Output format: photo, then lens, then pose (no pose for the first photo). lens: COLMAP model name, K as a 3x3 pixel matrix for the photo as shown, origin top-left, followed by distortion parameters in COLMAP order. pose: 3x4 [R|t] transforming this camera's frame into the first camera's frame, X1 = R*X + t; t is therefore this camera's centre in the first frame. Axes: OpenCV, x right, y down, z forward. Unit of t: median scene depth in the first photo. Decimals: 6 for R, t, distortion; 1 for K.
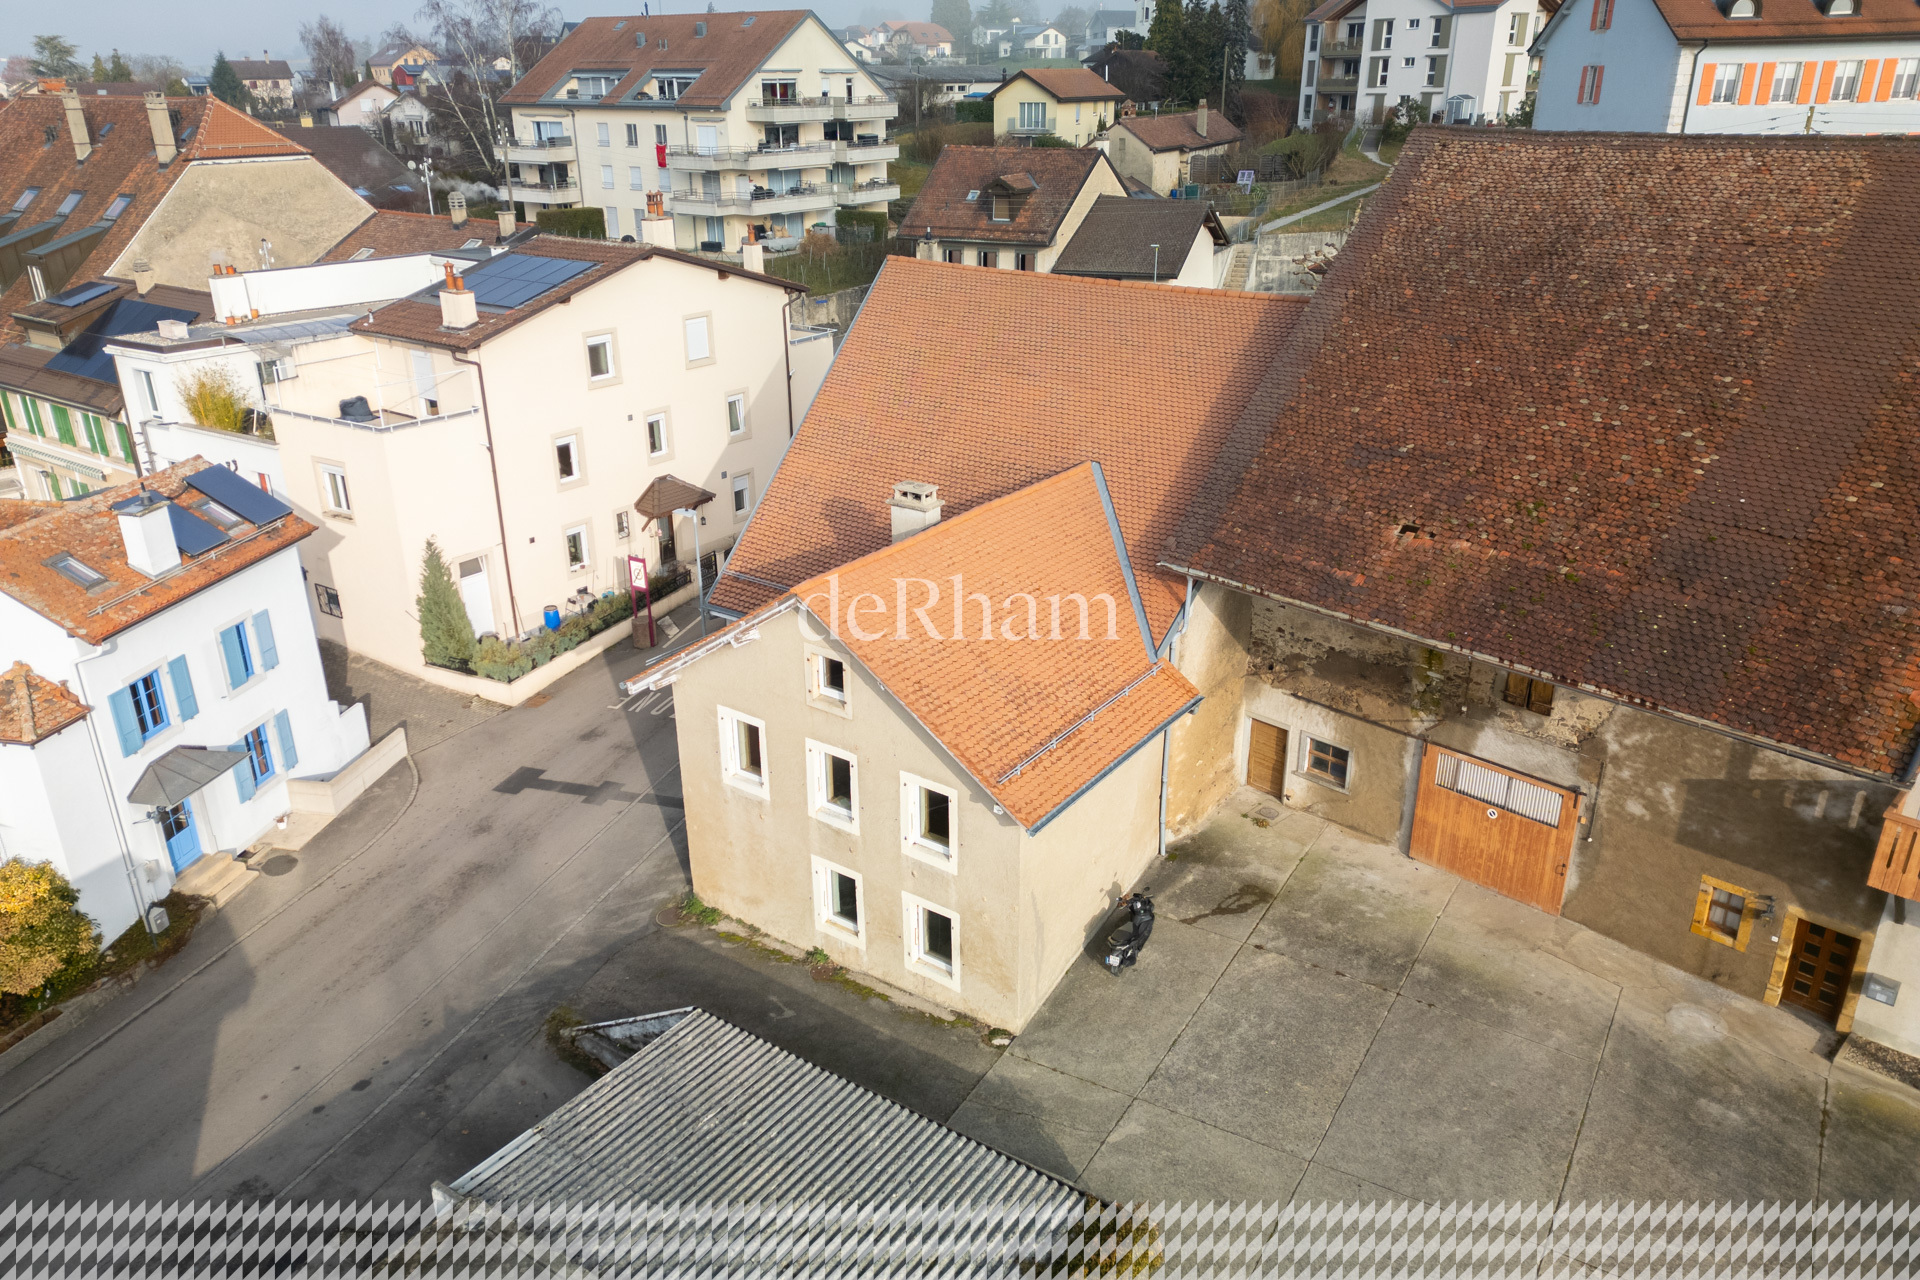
lens RADIAL K [[1327.6, 0, 949.7], [0, 1327.6, 655.8], [0, 0, 1]] dist [0.019482, -0.010601]
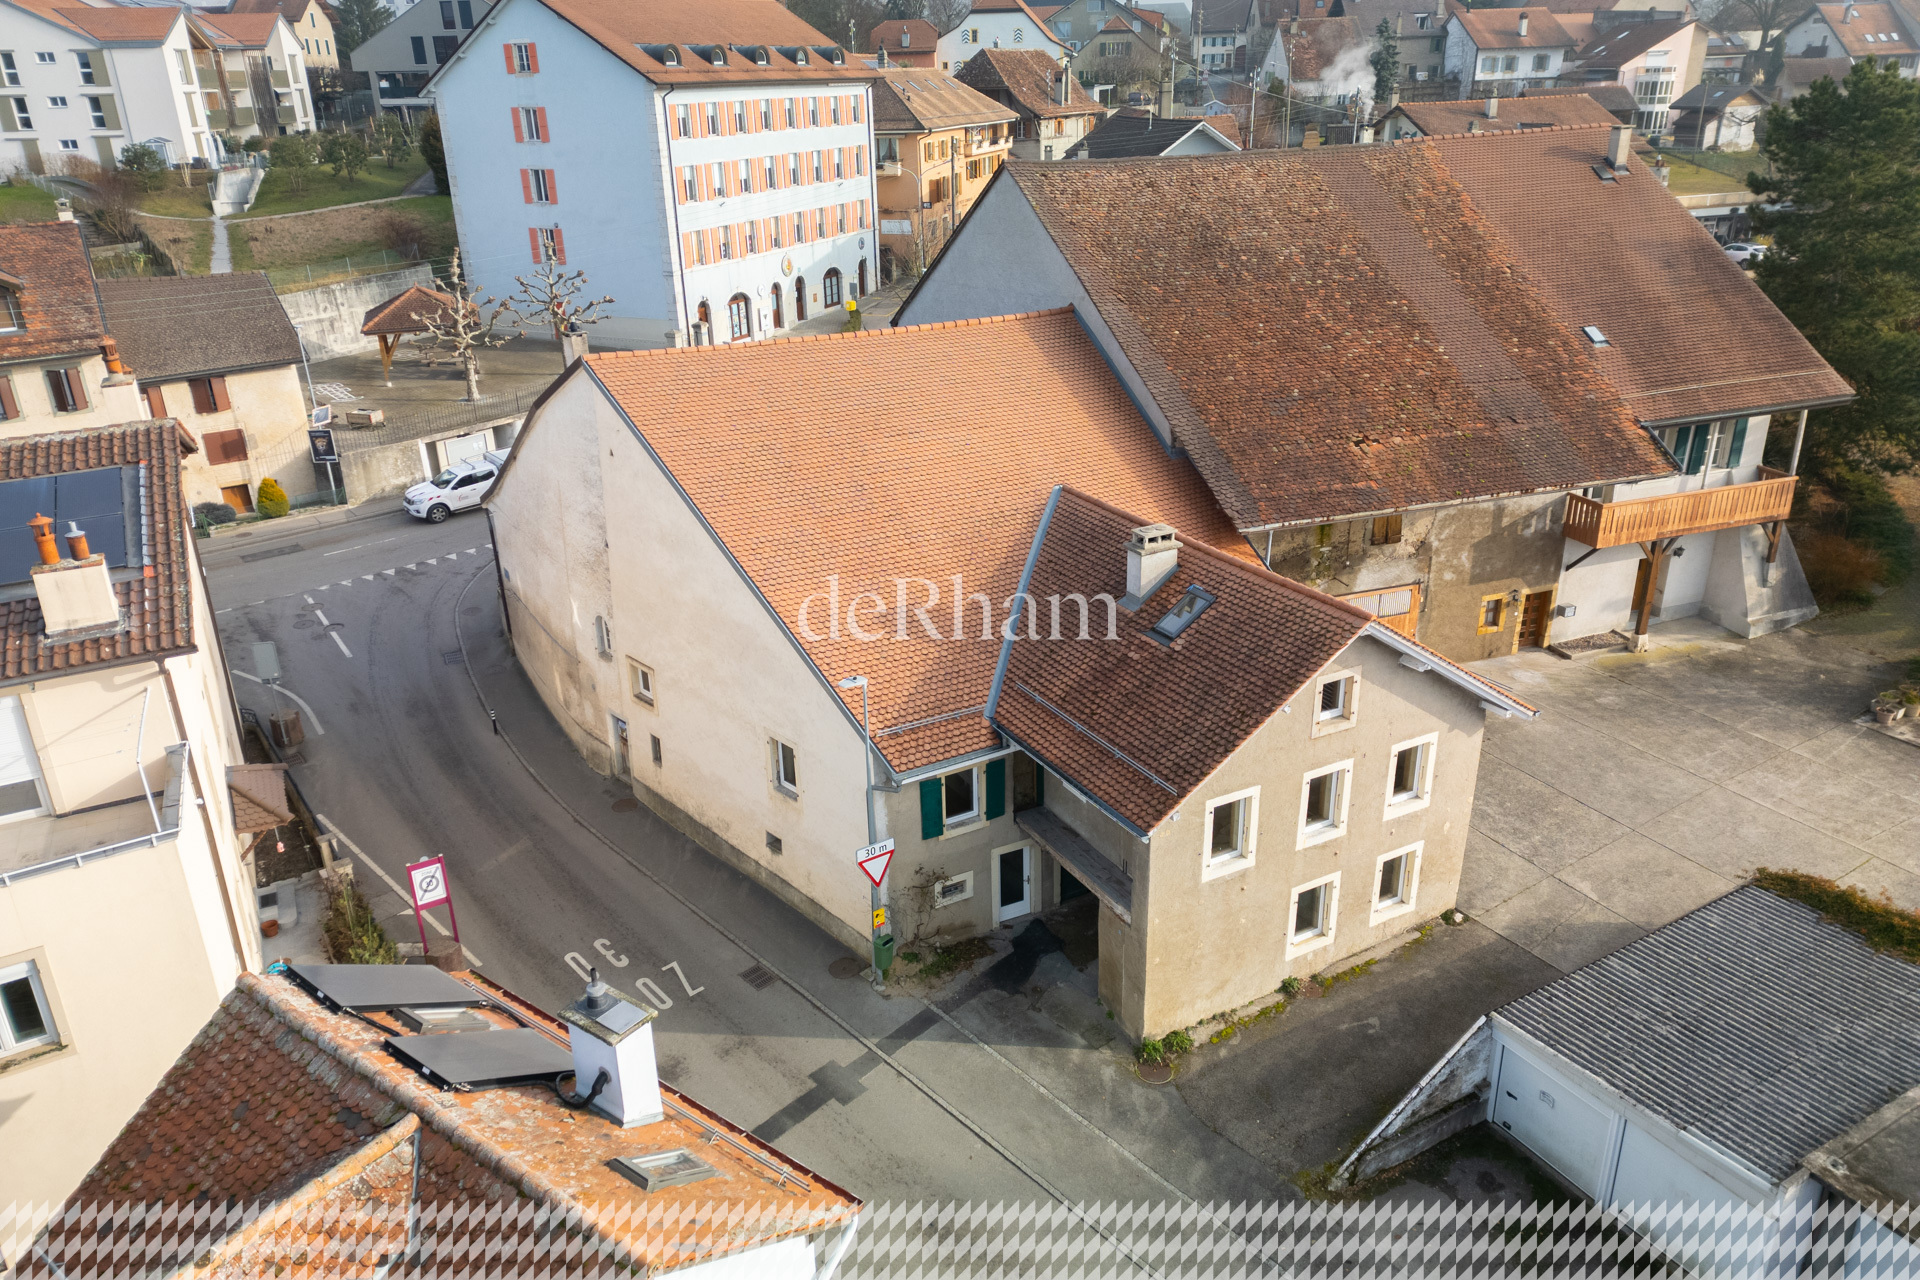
lens RADIAL K [[1327.6, 0, 967.9], [0, 1327.6, 626.2], [0, 0, 1]] dist [0.019482, -0.010601]
pose [[0.431943, -0.344656, 0.833449, -1.020057], [0.376792, 0.908554, 0.180438, -0.317244], [-0.819423, 0.236098, 0.522307, 0.648727]]
